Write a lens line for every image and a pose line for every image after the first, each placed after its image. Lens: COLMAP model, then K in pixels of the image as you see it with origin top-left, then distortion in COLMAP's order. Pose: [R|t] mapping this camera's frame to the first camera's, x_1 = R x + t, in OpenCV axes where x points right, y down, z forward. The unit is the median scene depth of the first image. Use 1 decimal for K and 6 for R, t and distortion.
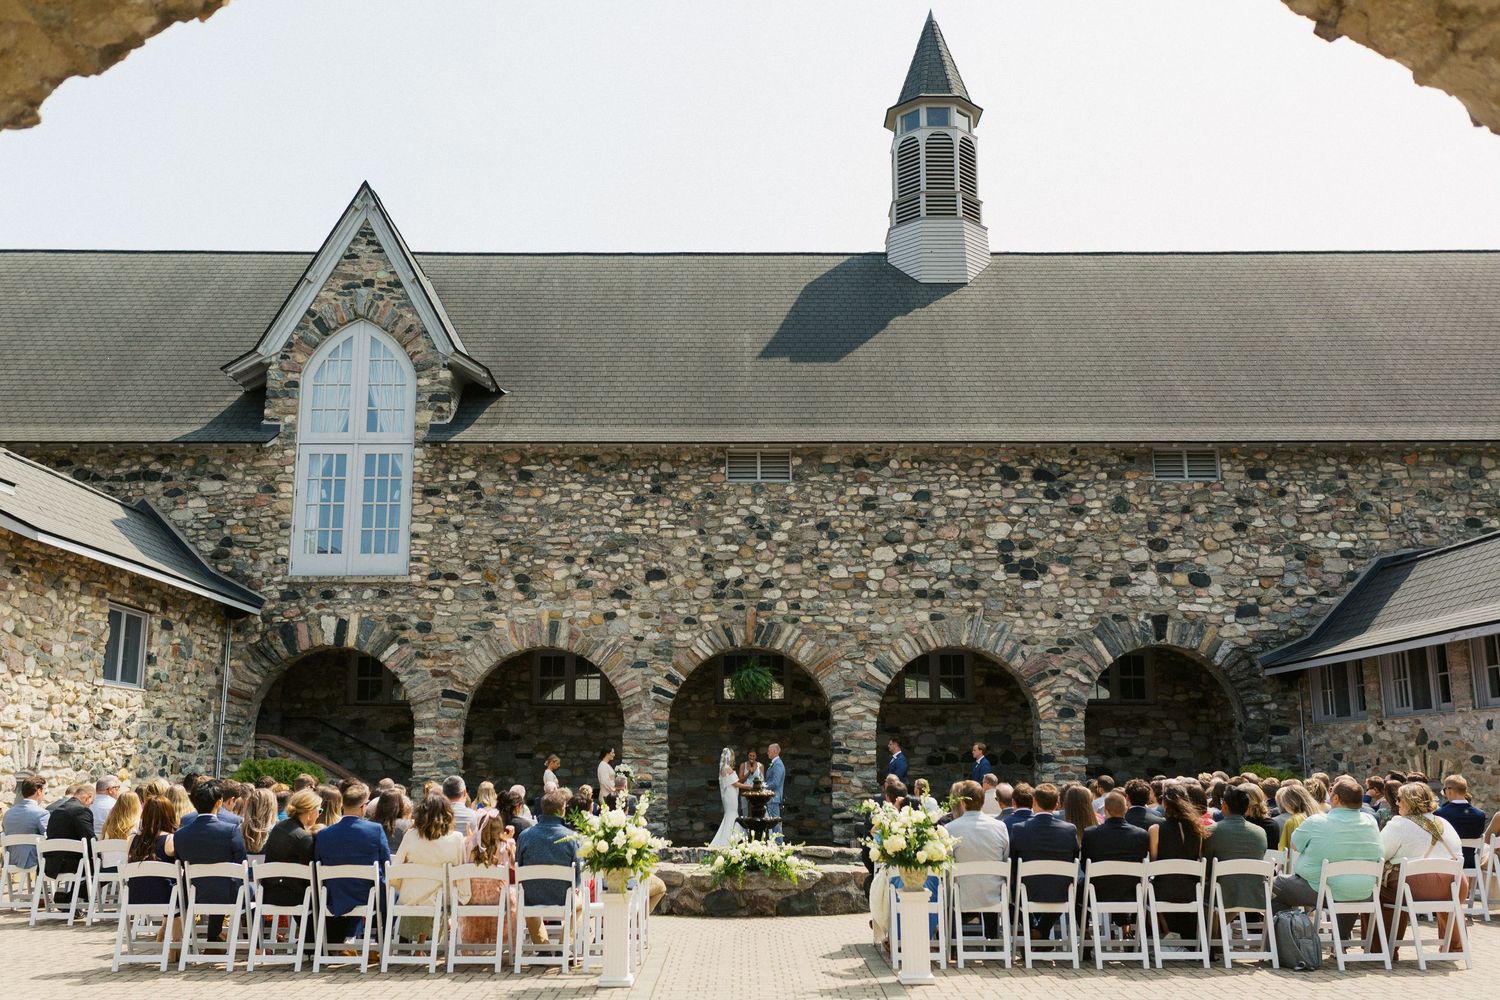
lens RADIAL K [[1370.0, 0, 752.8], [0, 1370.0, 494.2], [0, 0, 1]] dist [0.043980, 0.000000]
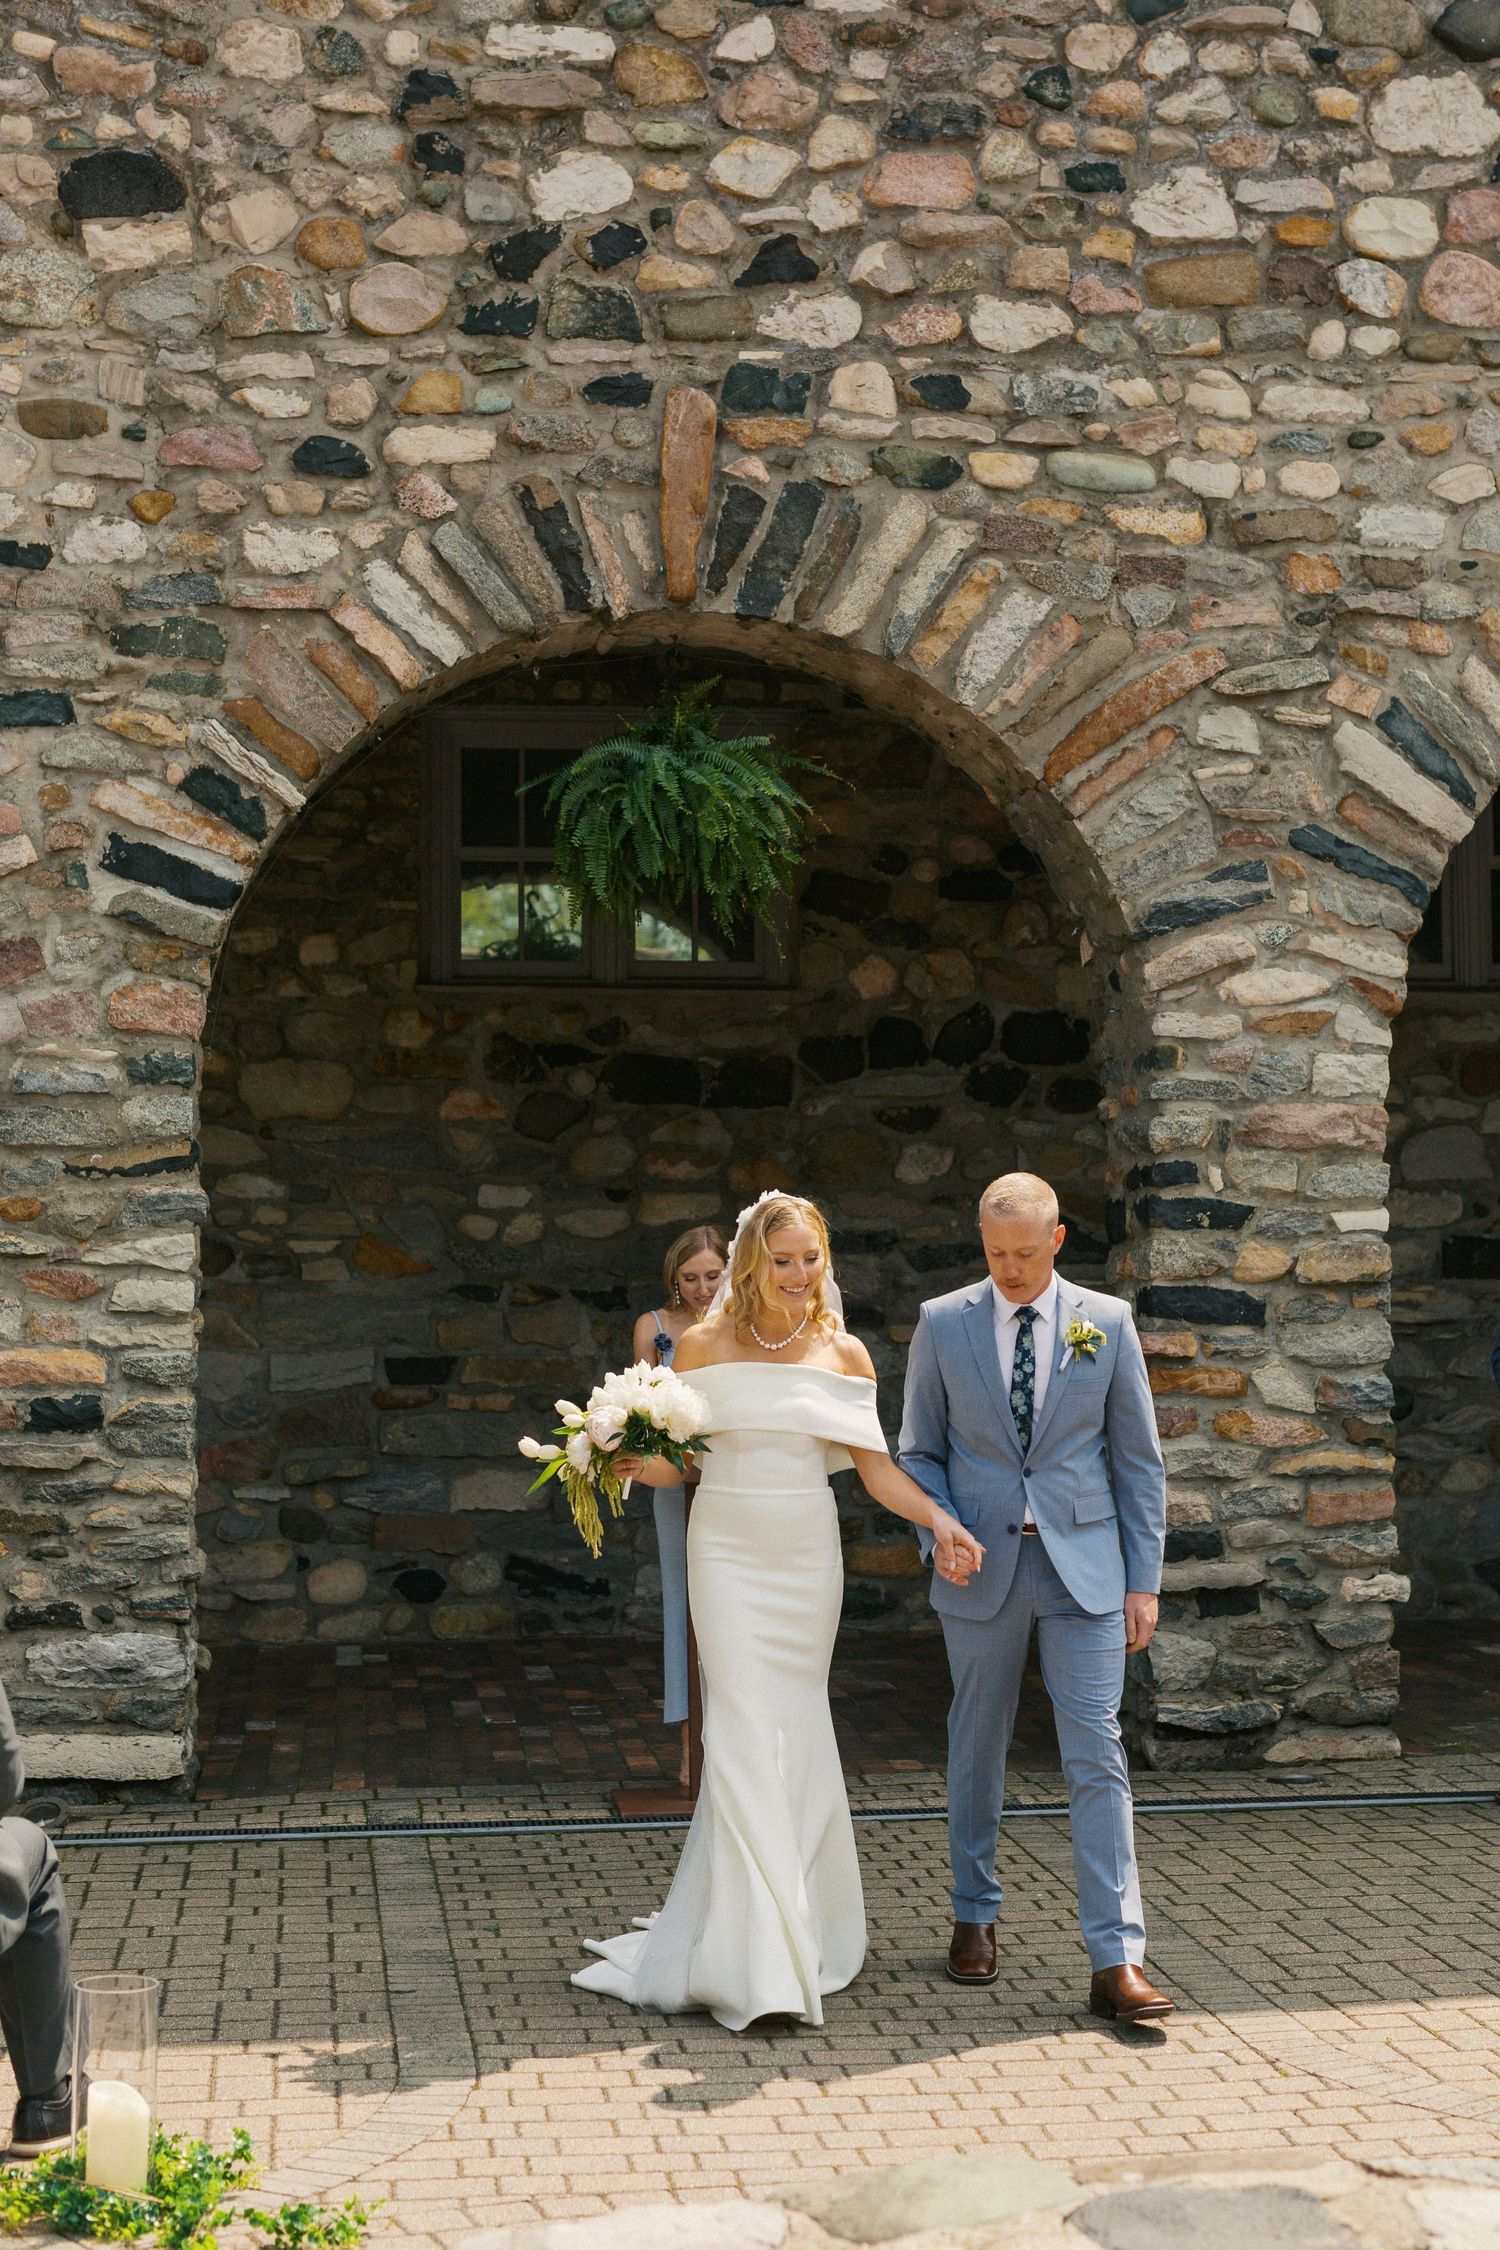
lens RADIAL K [[3262.3, 0, 759.3], [0, 3262.3, 1028.6], [0, 0, 1]] dist [0.001466, 0.000000]
pose [[0.991505, 0.005289, 0.129963, -0.045133], [-0.021941, 0.991656, 0.127033, 0.110093], [-0.128207, -0.128805, 0.983348, 0.589298]]
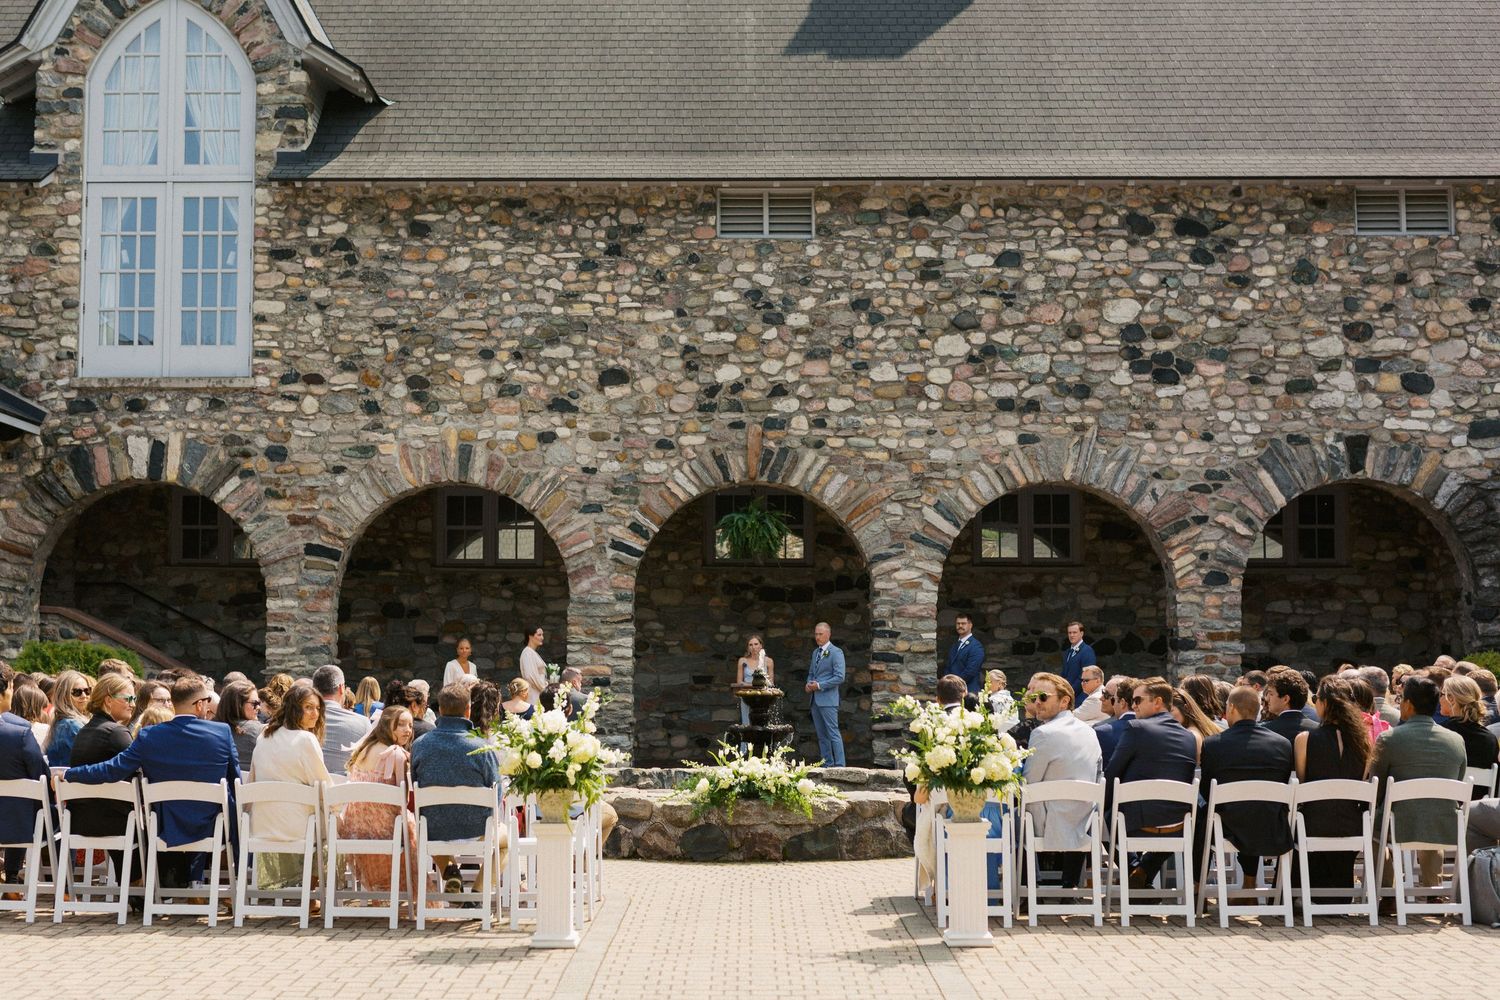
lens RADIAL K [[2061.1, 0, 726.6], [0, 2061.1, 466.3], [0, 0, 1]] dist [-0.005366, 0.000000]
pose [[0.999840, 0.000485, -0.017858, 0.003215], [0.001368, 0.994619, 0.103591, -0.002636], [0.017813, -0.103599, 0.994460, -0.016895]]
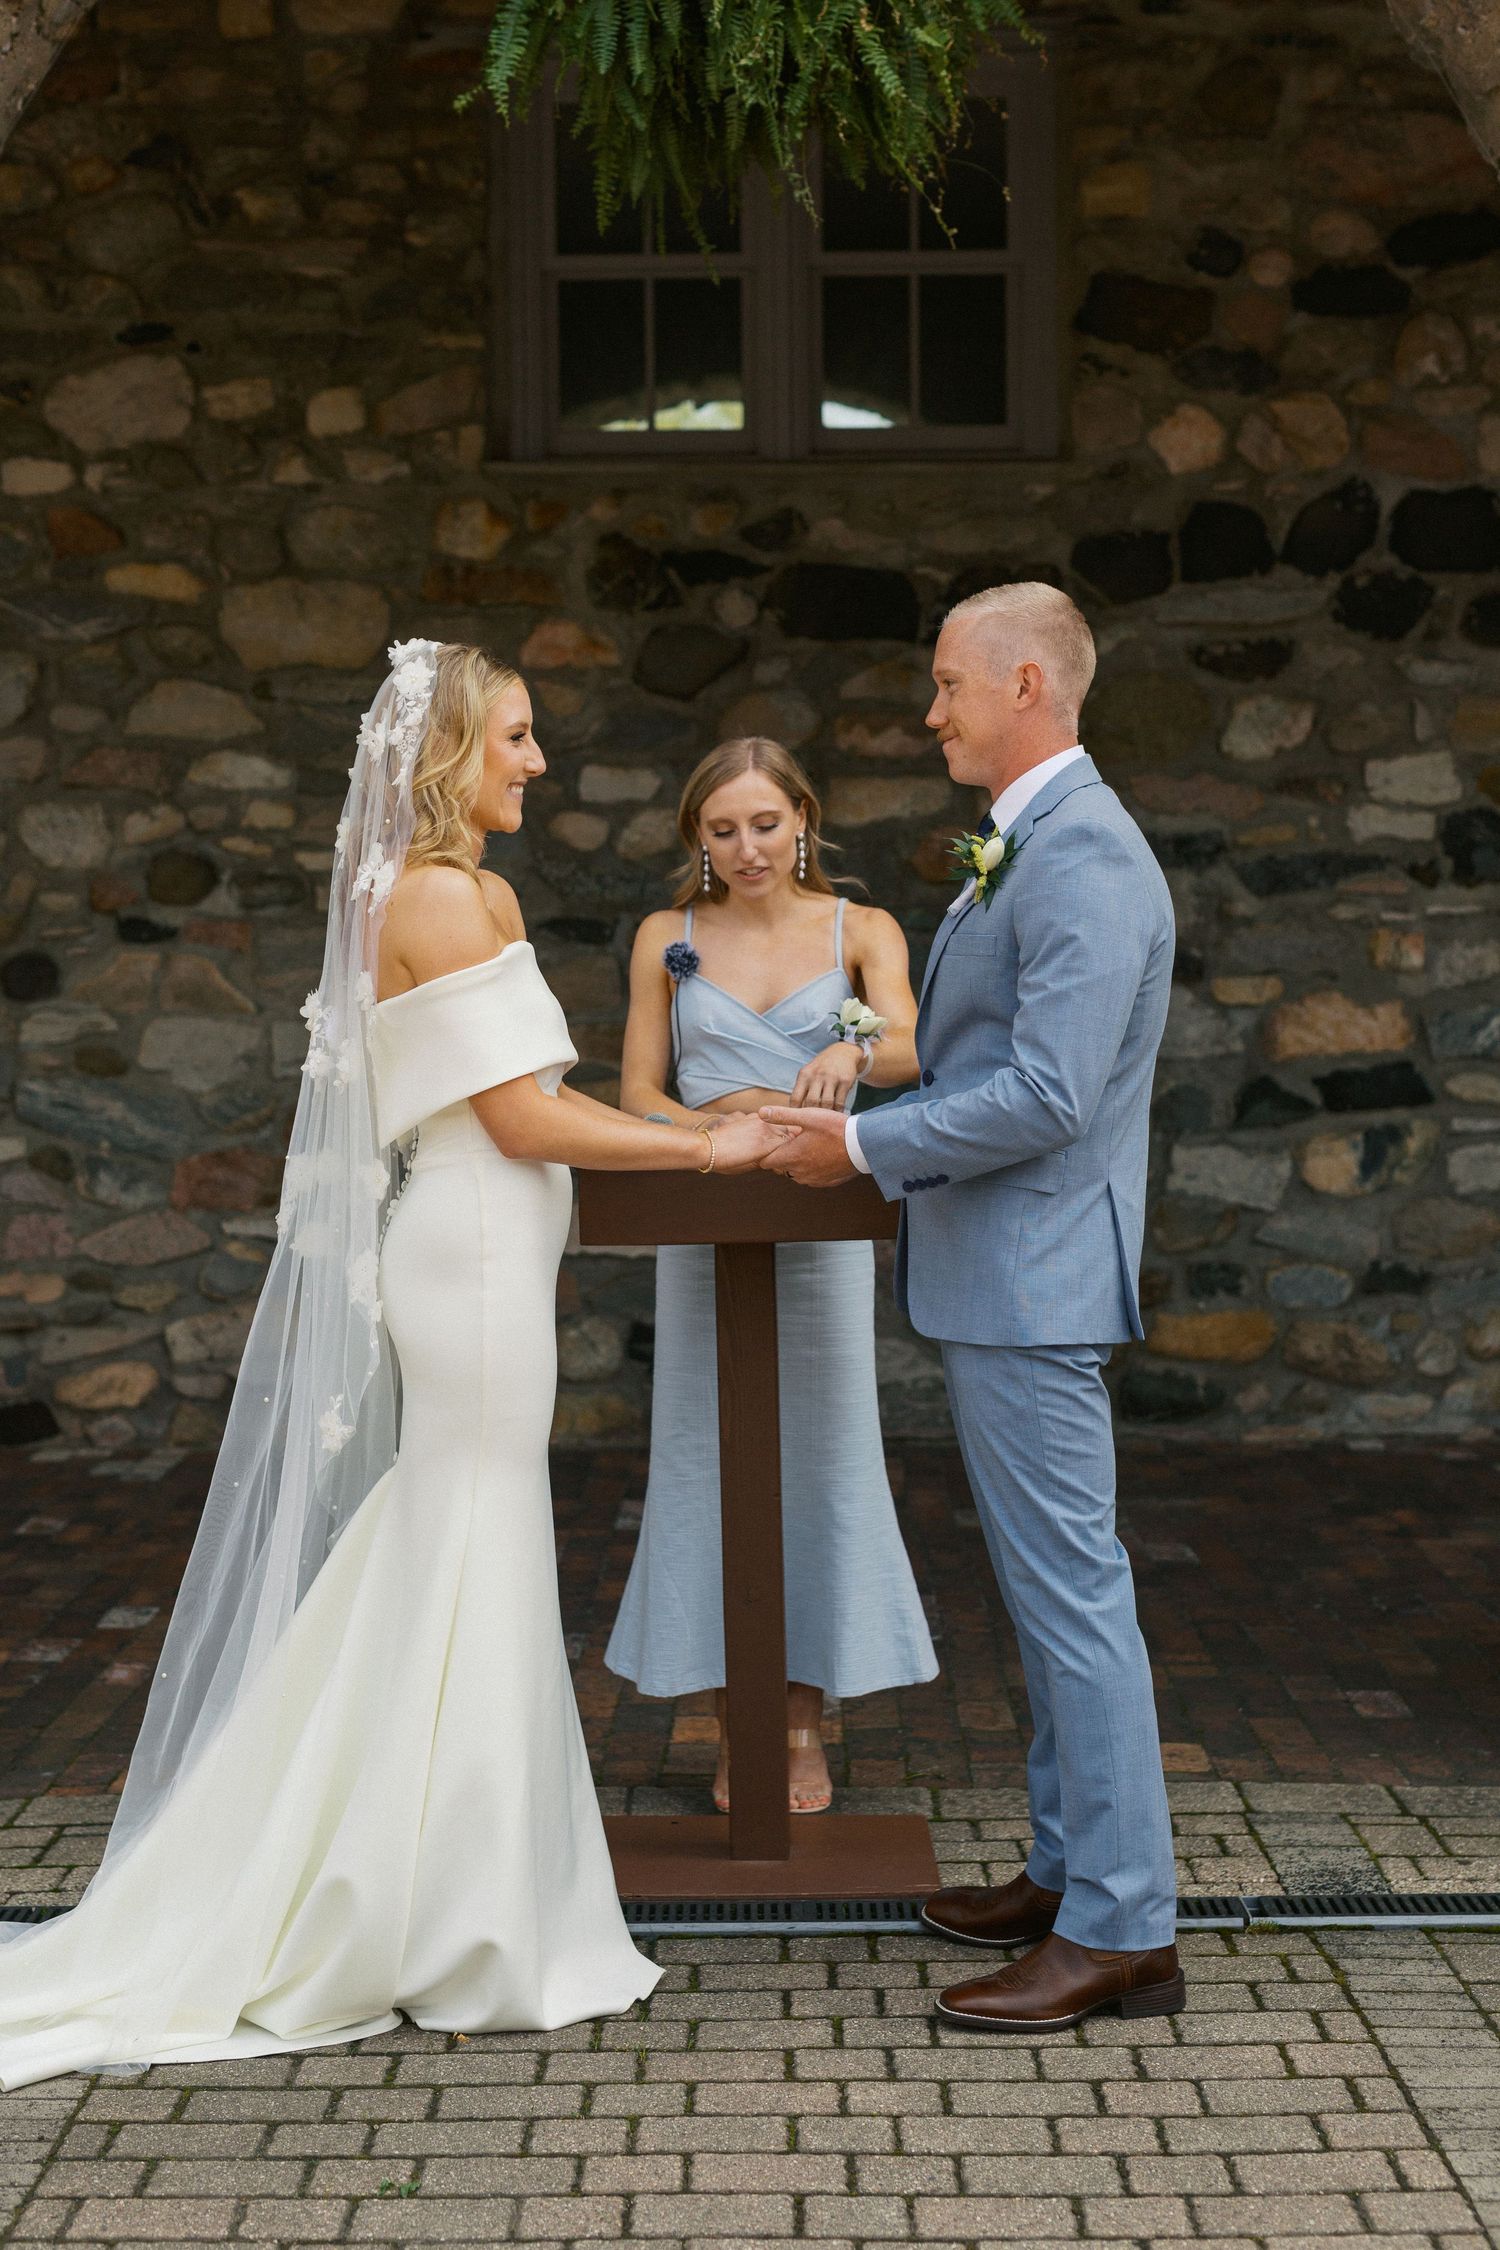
lens RADIAL K [[3091.6, 0, 759.6], [0, 3091.6, 1057.6], [0, 0, 1]] dist [-0.005366, 0.000000]
pose [[0.999898, -0.006082, -0.012894, 0.002144], [0.008769, 0.975487, 0.219883, 0.161537], [0.011240, -0.219974, 0.975441, 0.784024]]
